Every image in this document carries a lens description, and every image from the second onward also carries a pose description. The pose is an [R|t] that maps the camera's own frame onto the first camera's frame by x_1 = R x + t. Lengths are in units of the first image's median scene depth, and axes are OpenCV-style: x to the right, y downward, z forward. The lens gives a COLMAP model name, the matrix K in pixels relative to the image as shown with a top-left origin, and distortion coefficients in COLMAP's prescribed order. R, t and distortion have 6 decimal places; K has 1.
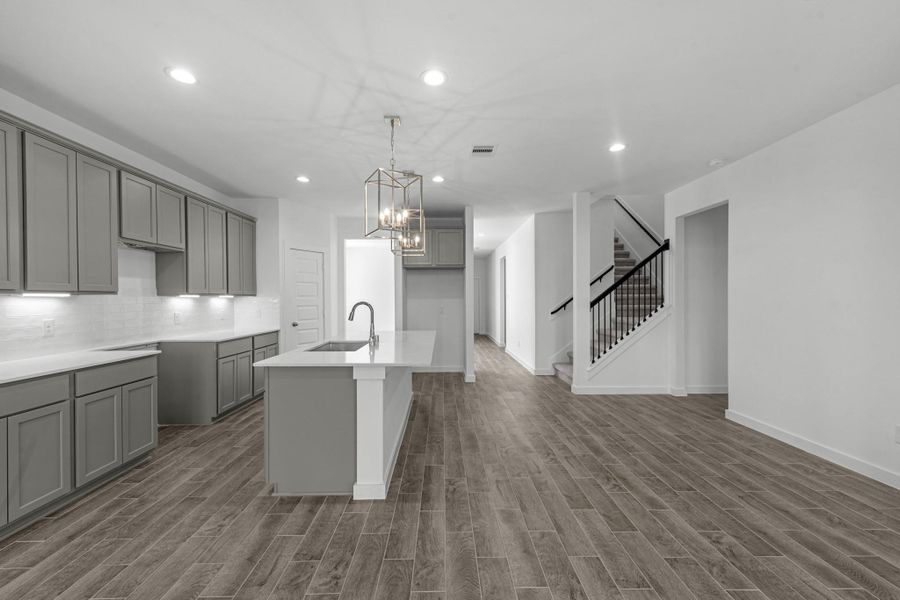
lens RADIAL K [[361.2, 0, 446.6], [0, 361.2, 300.4], [0, 0, 1]] dist [0.010214, 0.000021]
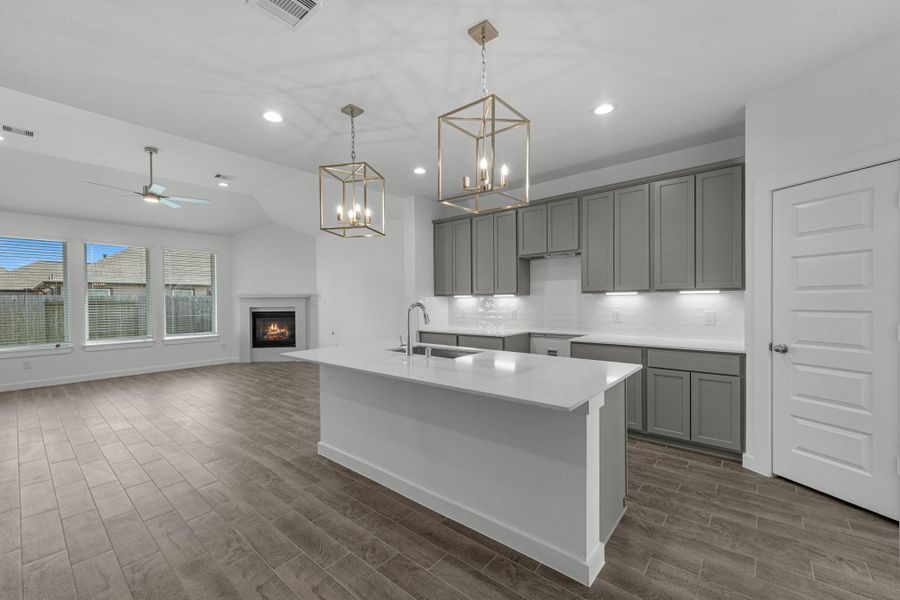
lens RADIAL K [[361.2, 0, 451.0], [0, 361.2, 305.6], [0, 0, 1]] dist [0.010214, 0.000021]
pose [[-0.649710, 0.025154, -0.759766, 0.259199], [0.010467, 0.999654, 0.024145, -0.007276], [0.760110, 0.007735, -0.649749, 1.143466]]
